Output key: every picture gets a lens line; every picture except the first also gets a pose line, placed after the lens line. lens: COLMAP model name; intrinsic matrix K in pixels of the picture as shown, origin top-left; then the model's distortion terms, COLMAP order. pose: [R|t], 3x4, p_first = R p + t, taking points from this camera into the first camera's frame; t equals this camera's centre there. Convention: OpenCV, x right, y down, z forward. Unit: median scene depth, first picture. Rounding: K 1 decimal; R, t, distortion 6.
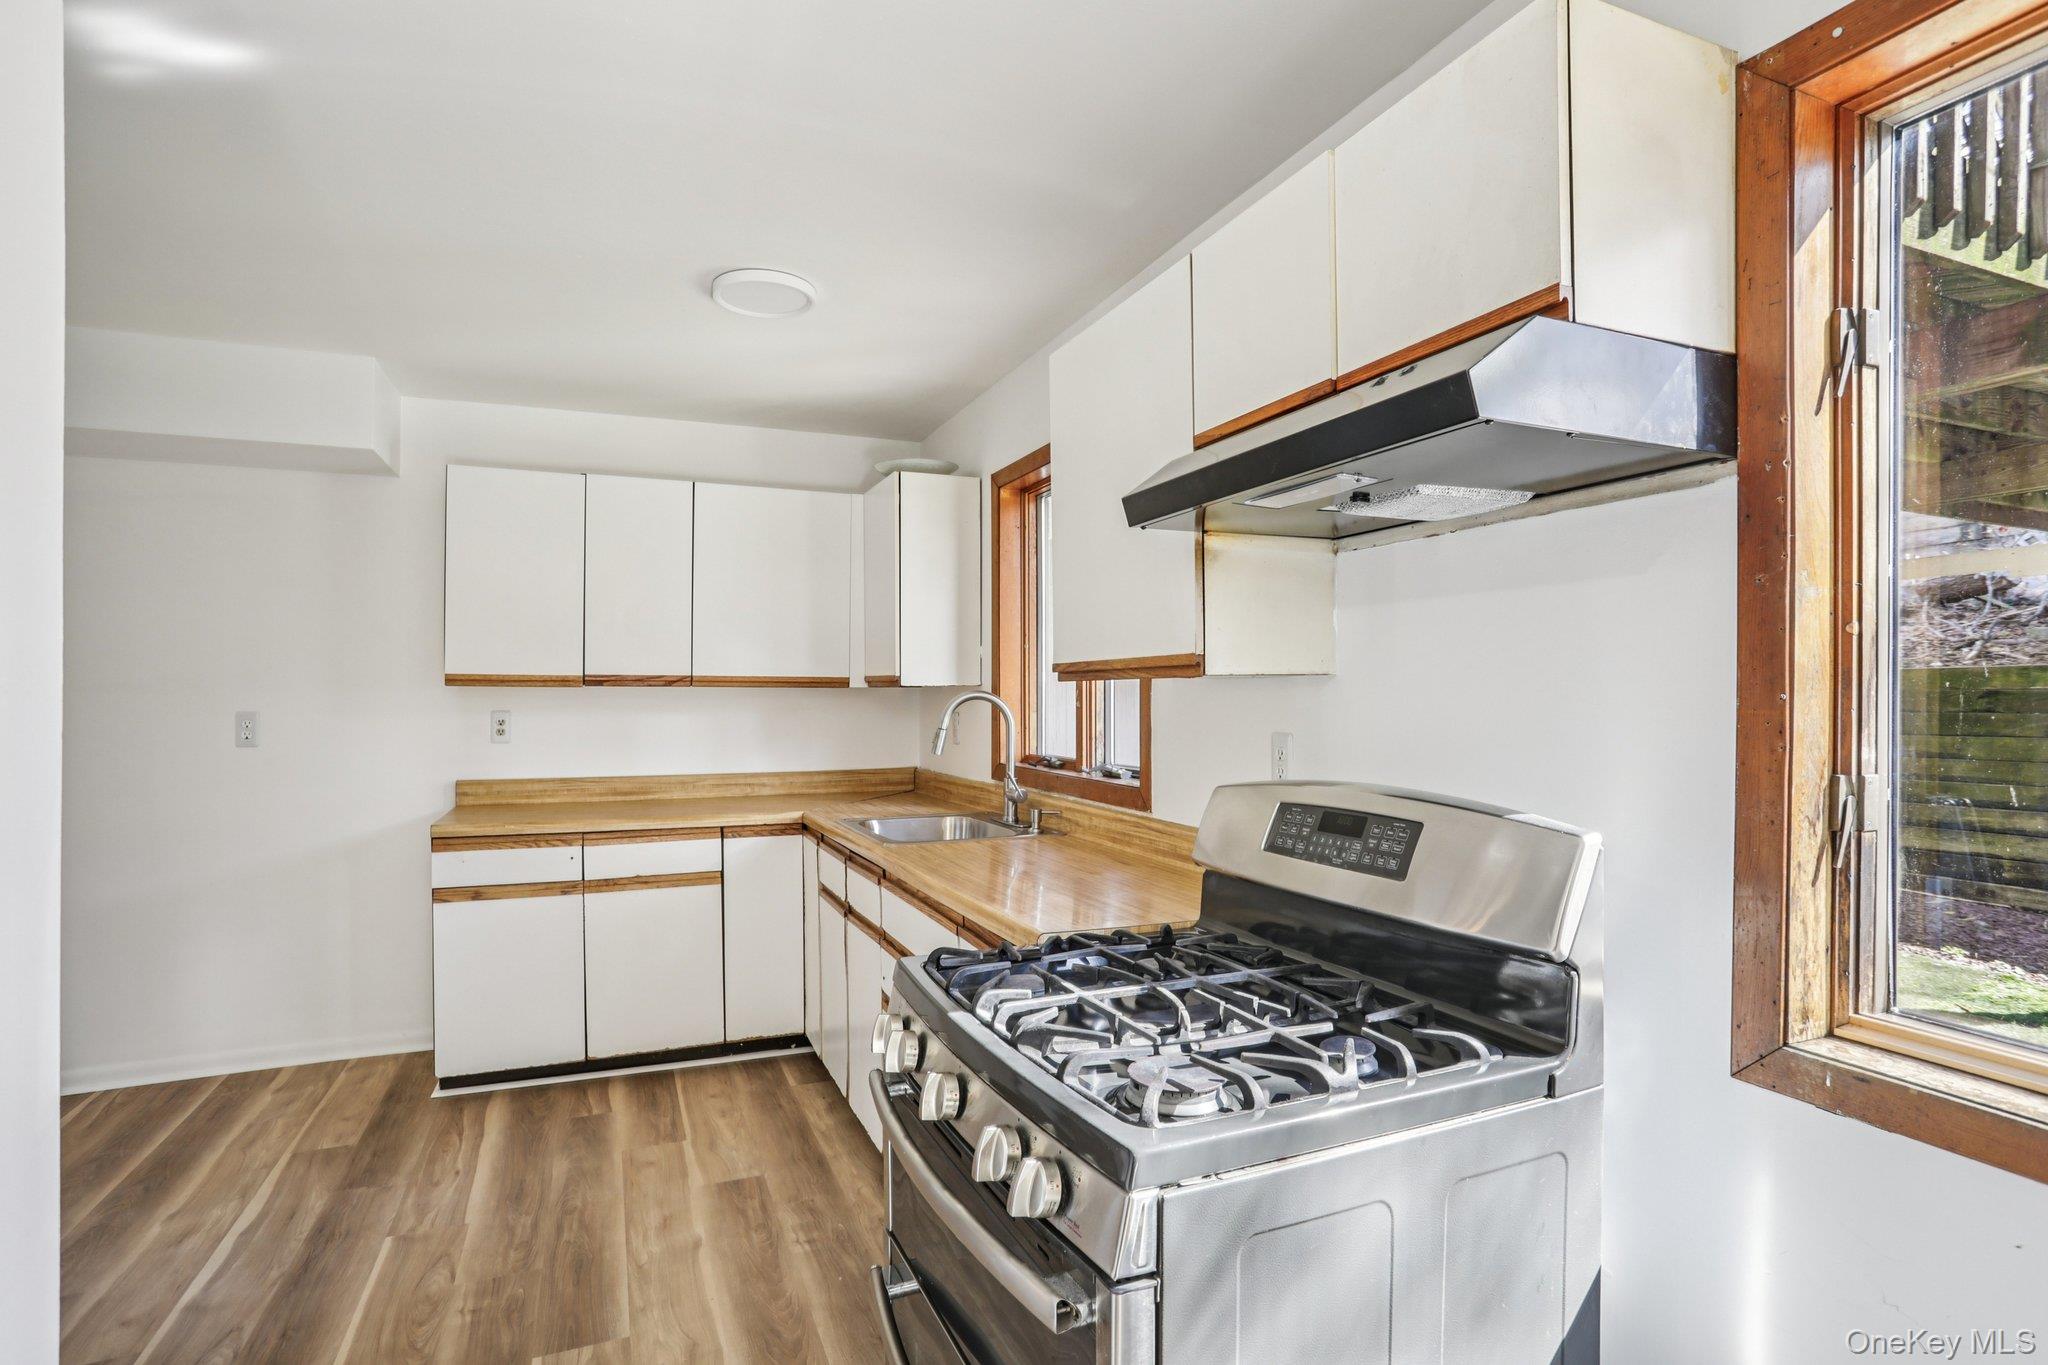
lens RADIAL K [[995.6, 0, 1009.5], [0, 995.6, 686.7], [0, 0, 1]] dist [-0.057588, 0.038624]
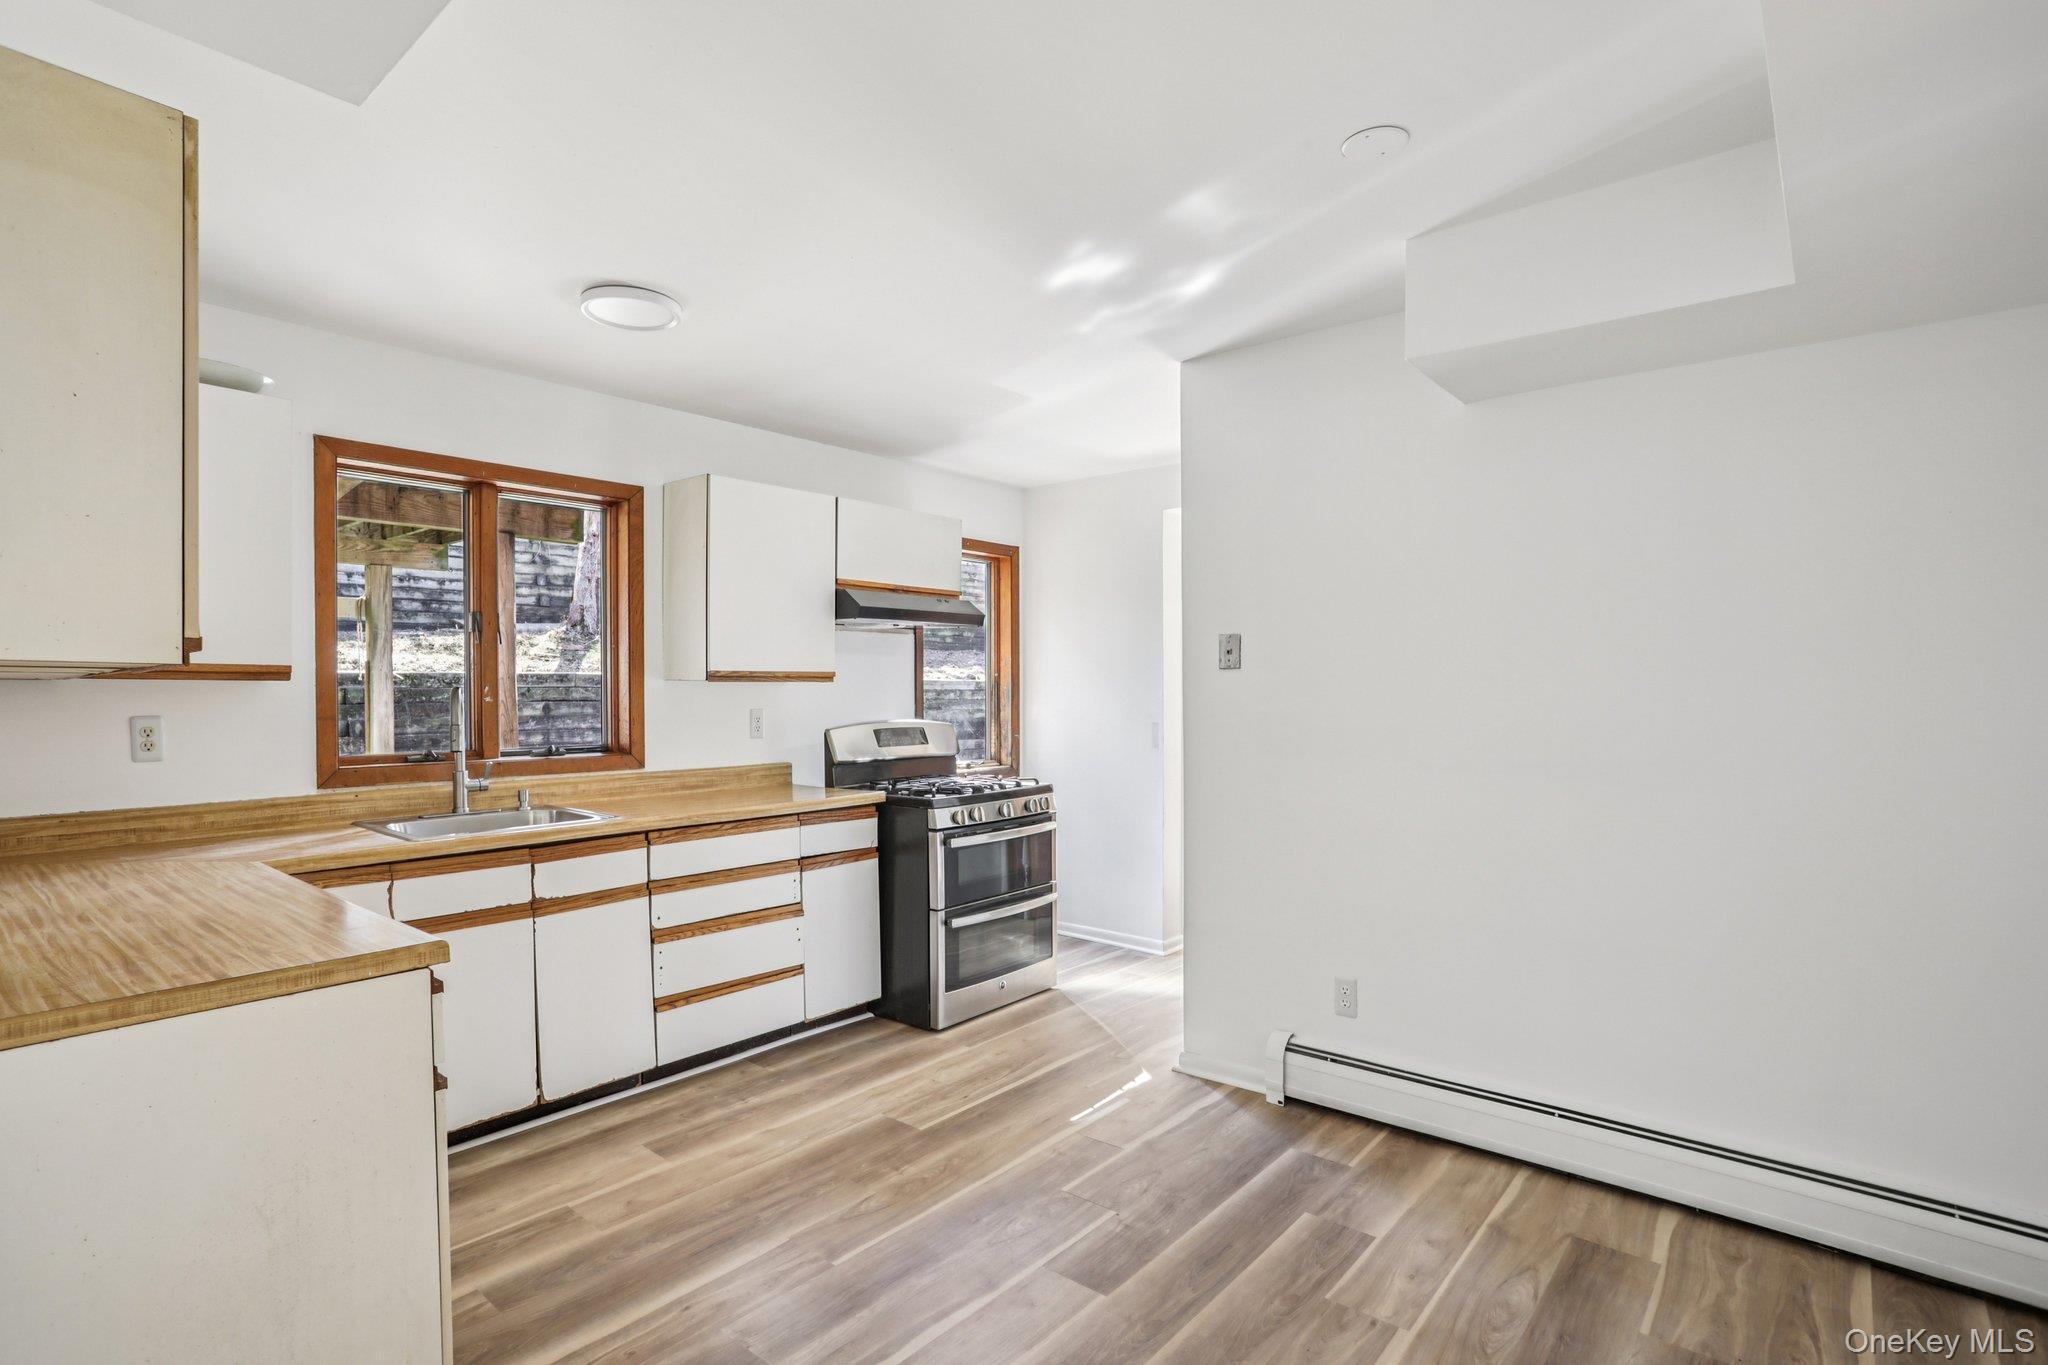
lens RADIAL K [[995.6, 0, 1009.5], [0, 995.6, 686.7], [0, 0, 1]] dist [-0.057588, 0.038624]
pose [[-0.444265, -0.002181, 0.895893, -1.550517], [-0.002963, 0.999995, 0.000965, 0.000788], [-0.895890, -0.002226, -0.444270, 1.258411]]
